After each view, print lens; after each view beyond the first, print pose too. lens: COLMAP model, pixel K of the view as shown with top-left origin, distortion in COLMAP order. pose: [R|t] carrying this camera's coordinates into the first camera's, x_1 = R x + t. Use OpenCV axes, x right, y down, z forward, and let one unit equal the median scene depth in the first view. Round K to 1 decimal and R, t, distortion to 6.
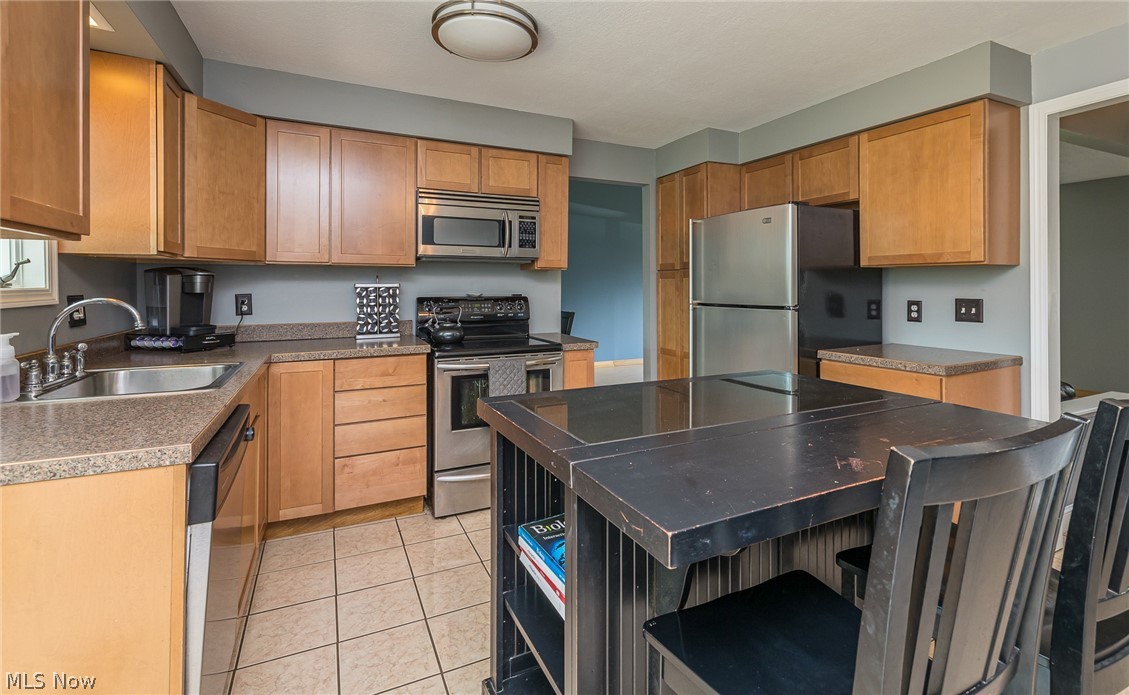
lens RADIAL K [[518.2, 0, 581.0], [0, 518.2, 316.7], [0, 0, 1]] dist [-0.000368, -0.000019]
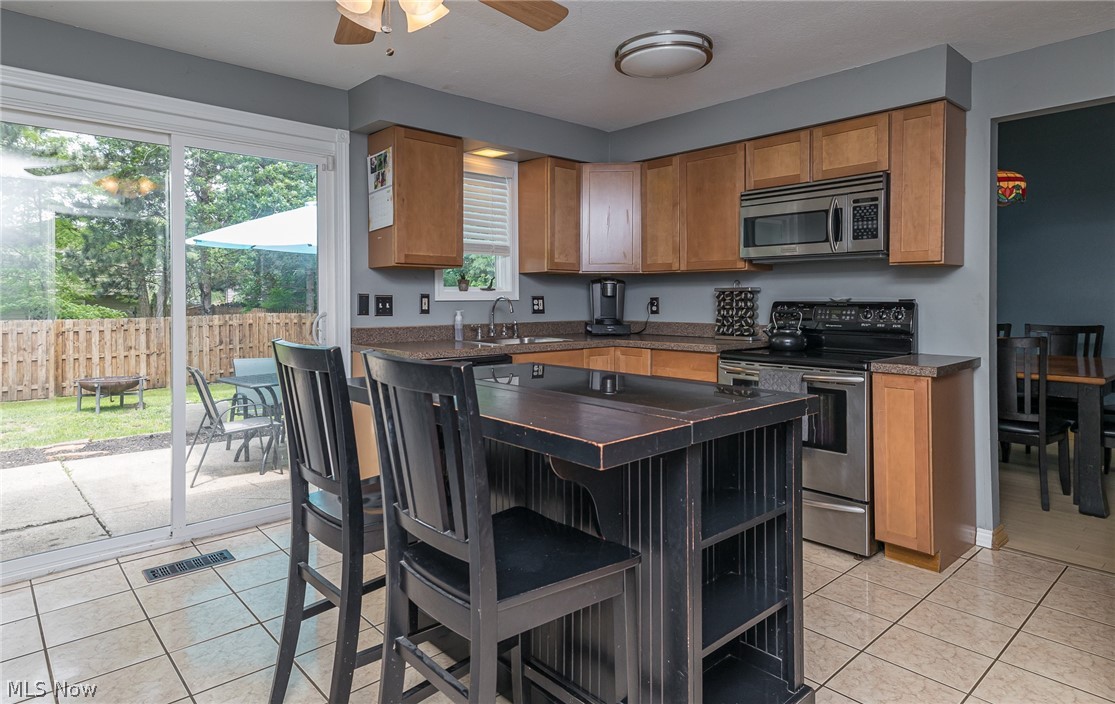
lens RADIAL K [[638.6, 0, 557.9], [0, 638.6, 352.3], [0, 0, 1]] dist [0.002801, 0.000182]
pose [[0.268227, 0.082595, -0.959808, 0.754007], [-0.052569, 0.996088, 0.071026, -0.006854], [0.961920, 0.031405, 0.271520, 0.312424]]
